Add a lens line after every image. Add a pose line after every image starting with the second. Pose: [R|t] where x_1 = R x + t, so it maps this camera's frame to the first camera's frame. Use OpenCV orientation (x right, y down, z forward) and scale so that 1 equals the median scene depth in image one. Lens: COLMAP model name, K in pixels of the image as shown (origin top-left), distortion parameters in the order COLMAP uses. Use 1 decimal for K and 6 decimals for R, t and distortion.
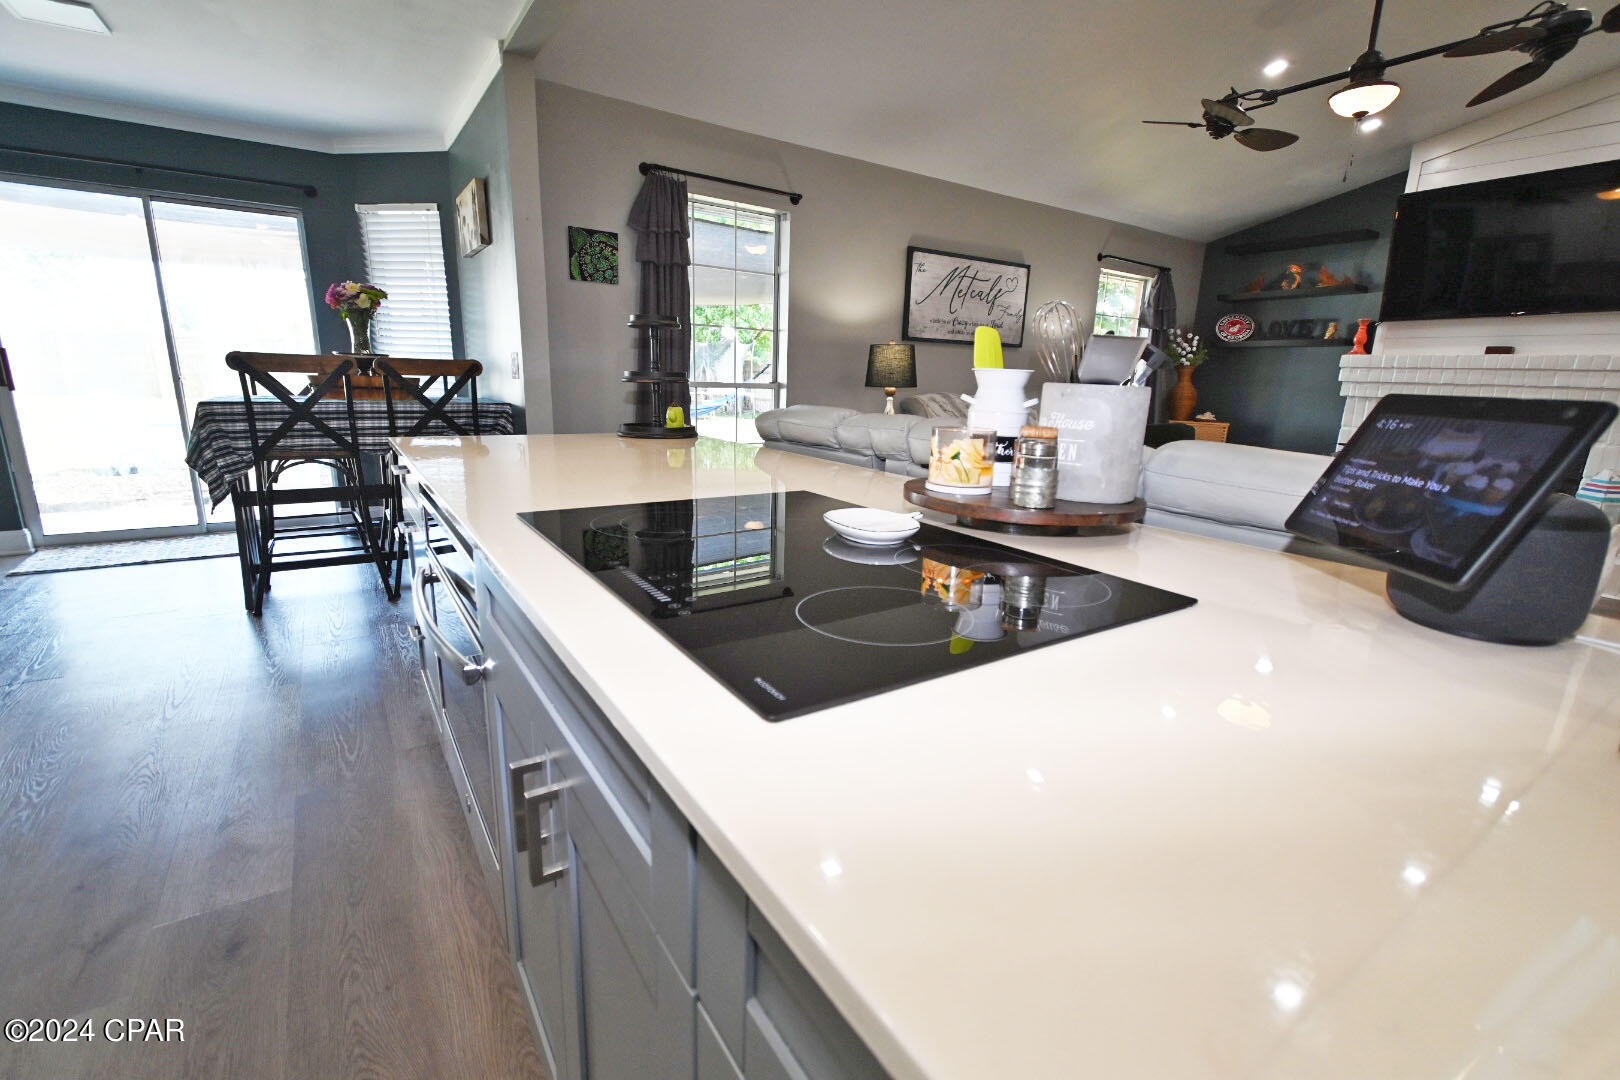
lens RADIAL K [[714.2, 0, 823.1], [0, 714.2, 544.2], [0, 0, 1]] dist [0.009380, -0.004571]
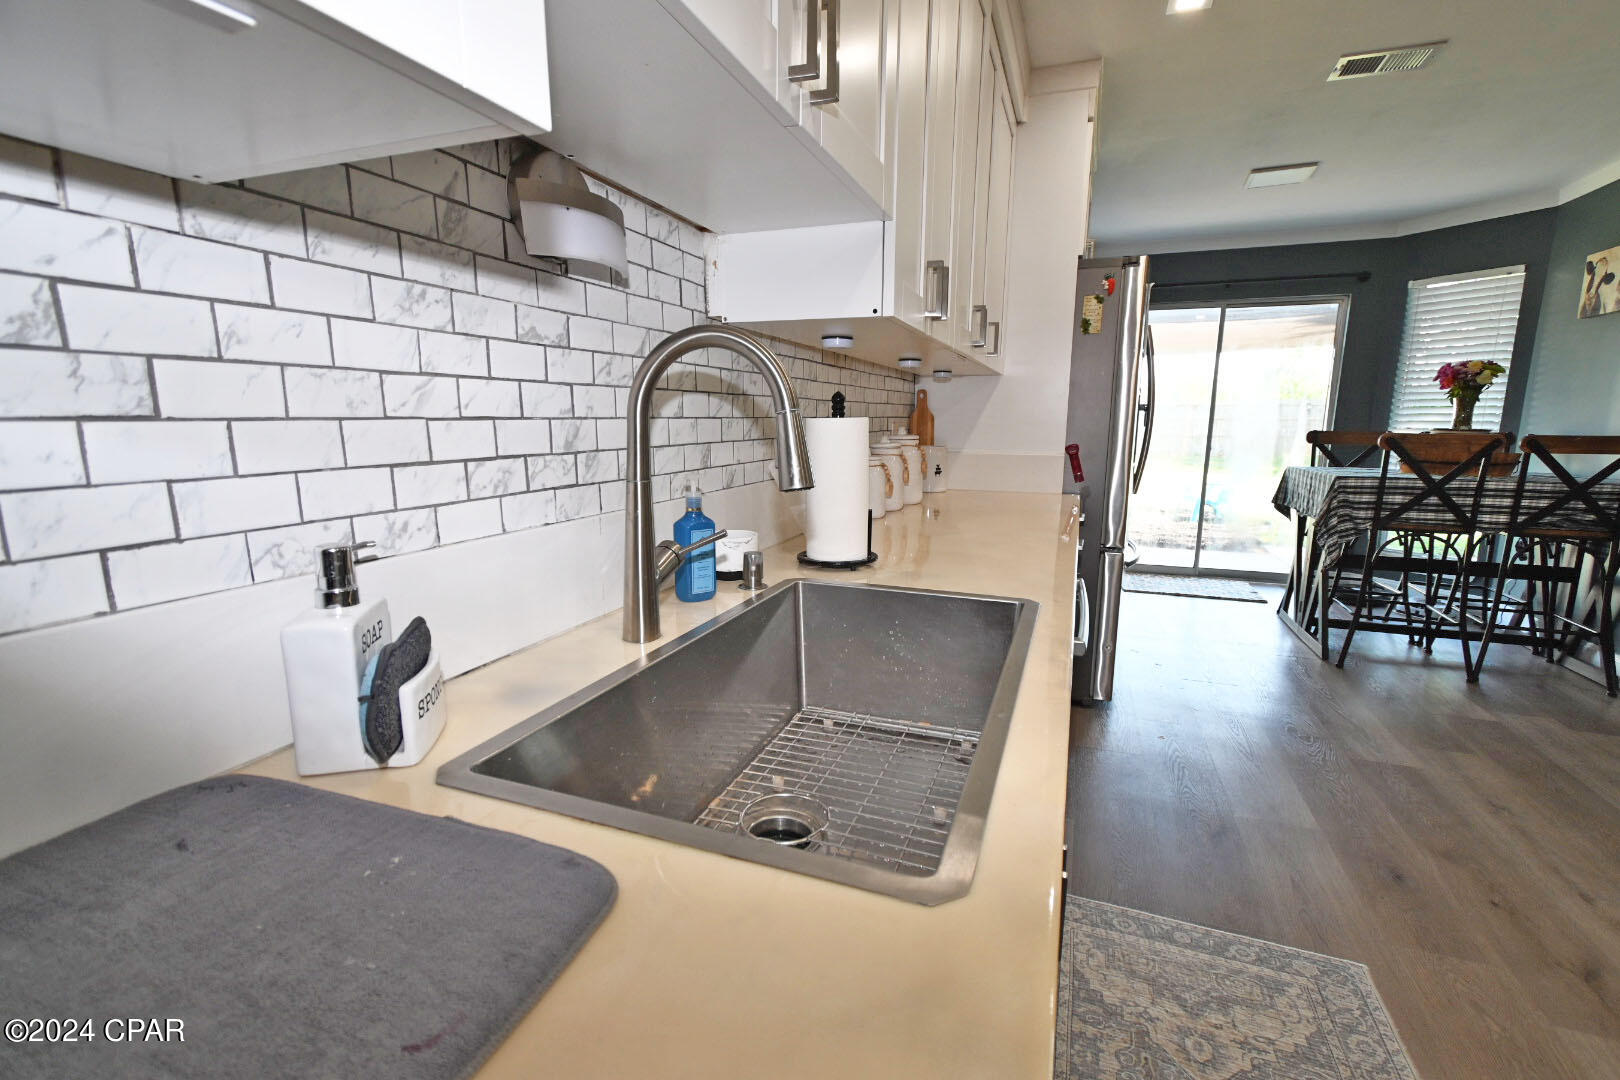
lens RADIAL K [[714.2, 0, 810.4], [0, 714.2, 543.4], [0, 0, 1]] dist [0.009380, -0.004571]
pose [[0.571119, 0.117835, -0.812366, -0.268744], [-0.177181, 0.984011, 0.018169, 0.025905], [0.801517, 0.133559, 0.582865, -0.229891]]
